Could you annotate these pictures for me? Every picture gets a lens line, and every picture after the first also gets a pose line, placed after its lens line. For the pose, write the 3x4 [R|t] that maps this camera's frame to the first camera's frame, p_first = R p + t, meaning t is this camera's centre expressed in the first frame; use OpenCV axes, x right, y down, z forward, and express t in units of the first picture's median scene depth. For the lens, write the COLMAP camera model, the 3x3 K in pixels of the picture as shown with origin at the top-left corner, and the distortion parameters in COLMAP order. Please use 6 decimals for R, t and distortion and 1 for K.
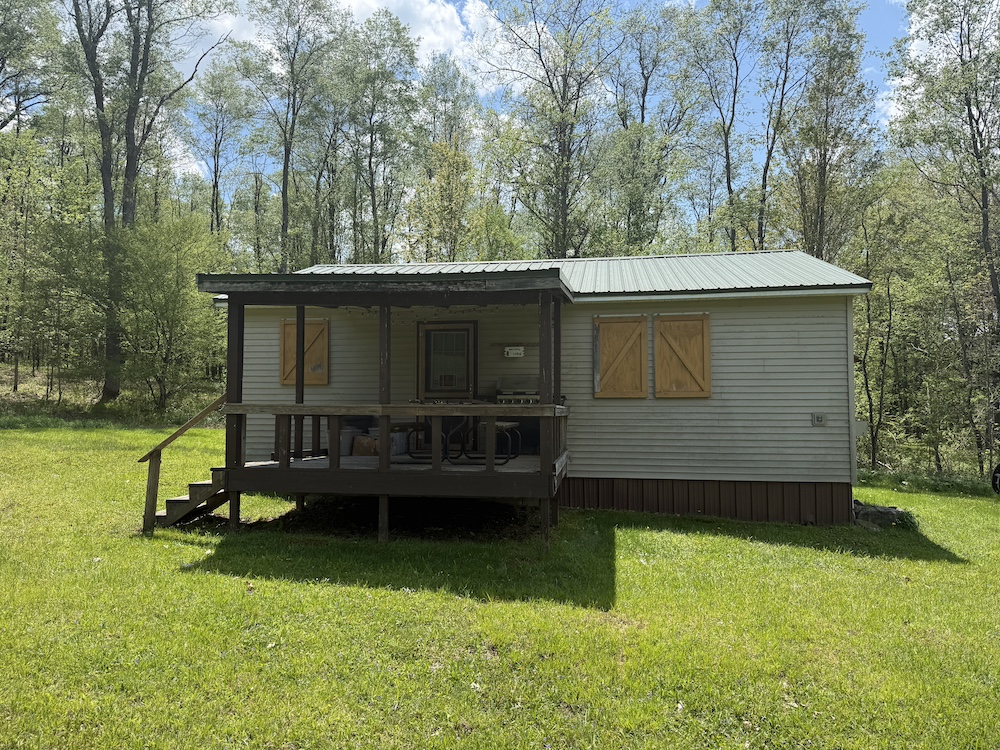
lens RADIAL K [[694.2, 0, 488.5], [0, 694.2, 378.6], [0, 0, 1]] dist [0.134731, -0.220734]
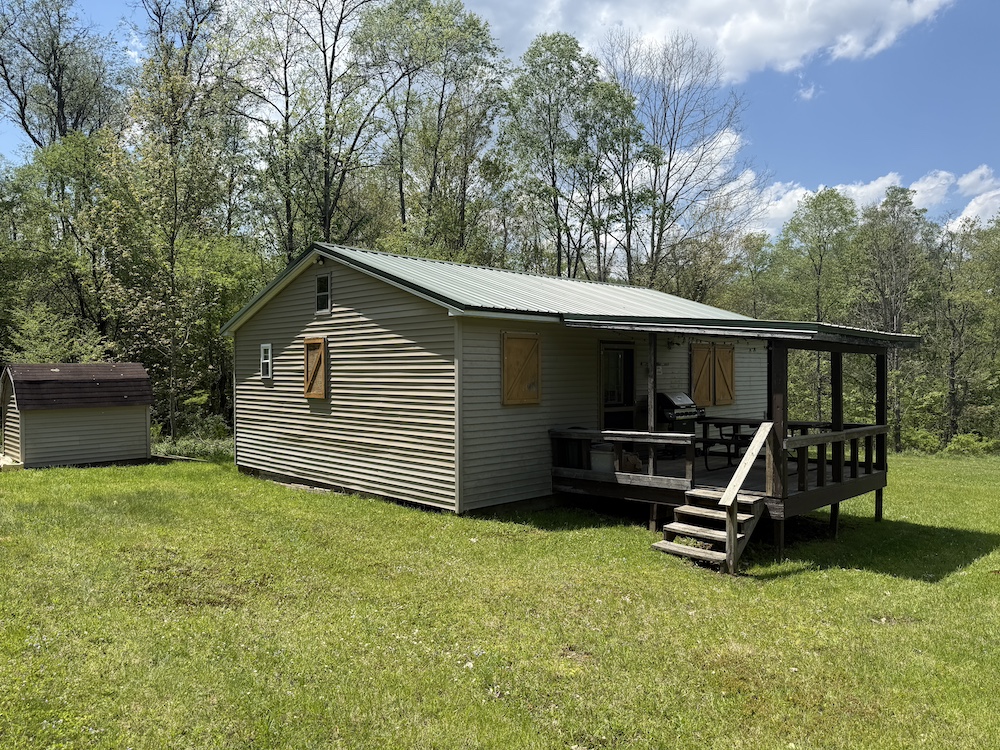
lens RADIAL K [[694.2, 0, 488.5], [0, 694.2, 378.6], [0, 0, 1]] dist [0.134731, -0.220734]
pose [[0.612746, -0.013649, 0.790162, -1.113823], [-0.027790, 0.998860, 0.038804, -0.065232], [-0.789792, -0.045736, 0.611668, 0.518970]]
